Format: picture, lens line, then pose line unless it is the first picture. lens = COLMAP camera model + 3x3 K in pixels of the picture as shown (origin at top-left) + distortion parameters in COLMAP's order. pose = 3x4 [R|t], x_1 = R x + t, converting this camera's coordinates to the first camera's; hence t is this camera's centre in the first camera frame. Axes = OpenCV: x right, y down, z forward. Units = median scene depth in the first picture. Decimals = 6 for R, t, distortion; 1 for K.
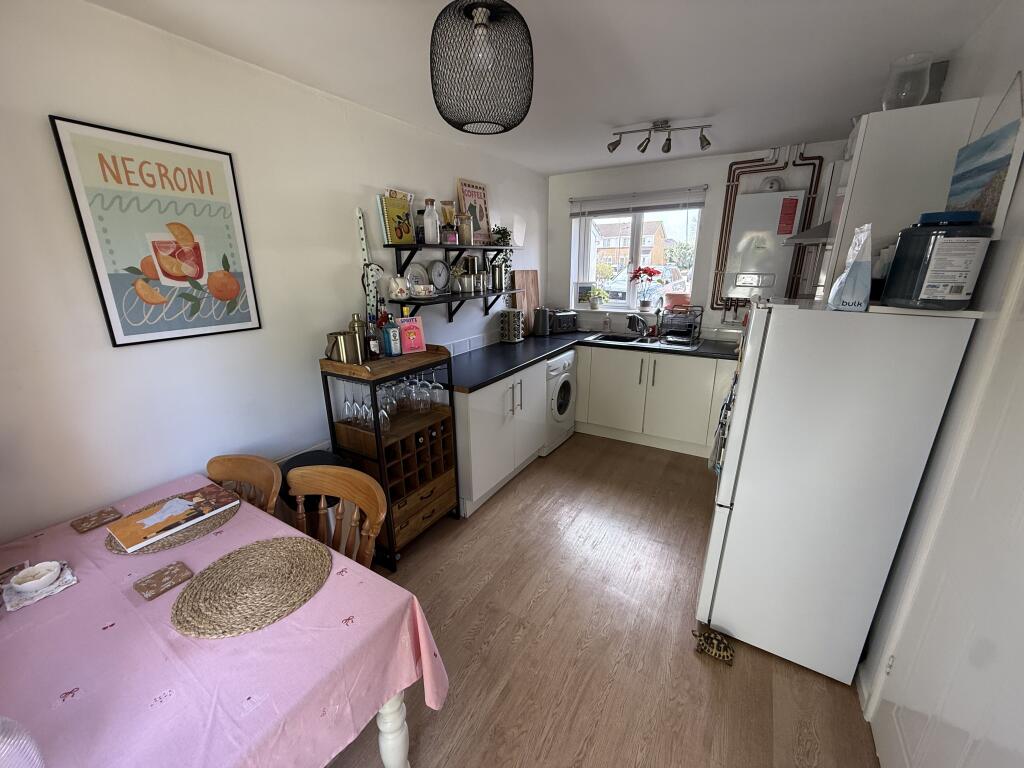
lens RADIAL K [[407.2, 0, 510.3], [0, 407.2, 386.3], [0, 0, 1]] dist [-0.001210, -0.000238]
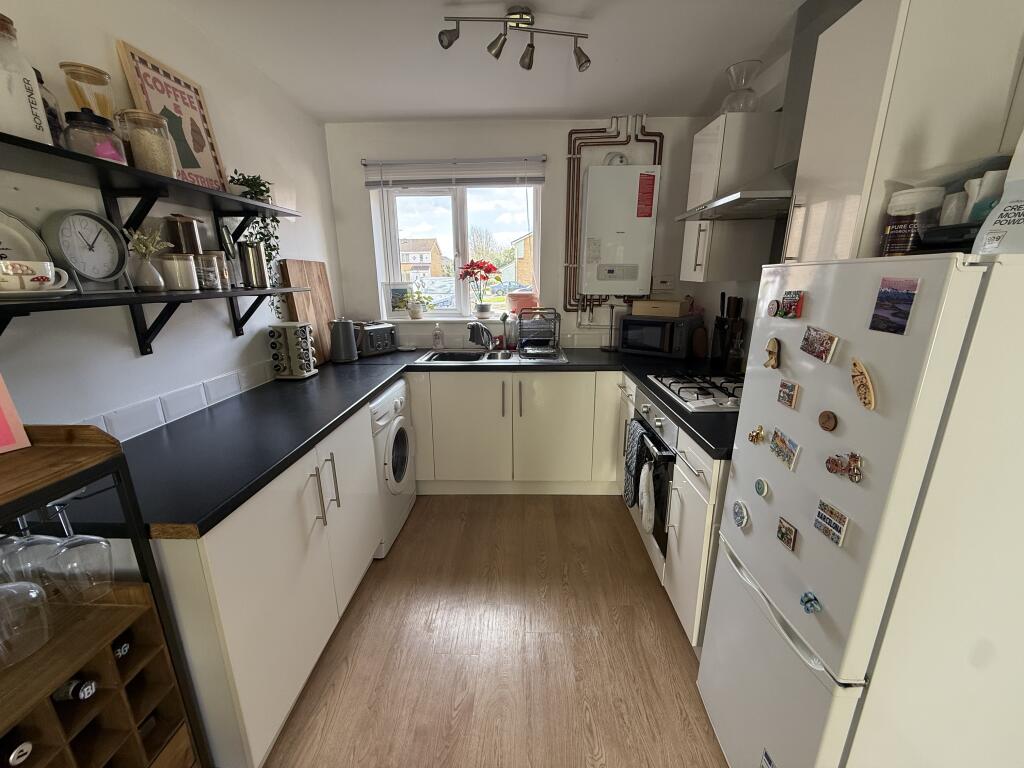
lens RADIAL K [[407.2, 0, 510.3], [0, 407.2, 386.3], [0, 0, 1]] dist [-0.001210, -0.000238]
pose [[0.872200, -0.122419, 0.473583, -0.008092], [0.140722, 0.990044, -0.003246, -0.054655], [-0.468470, 0.069474, 0.880743, 0.356045]]
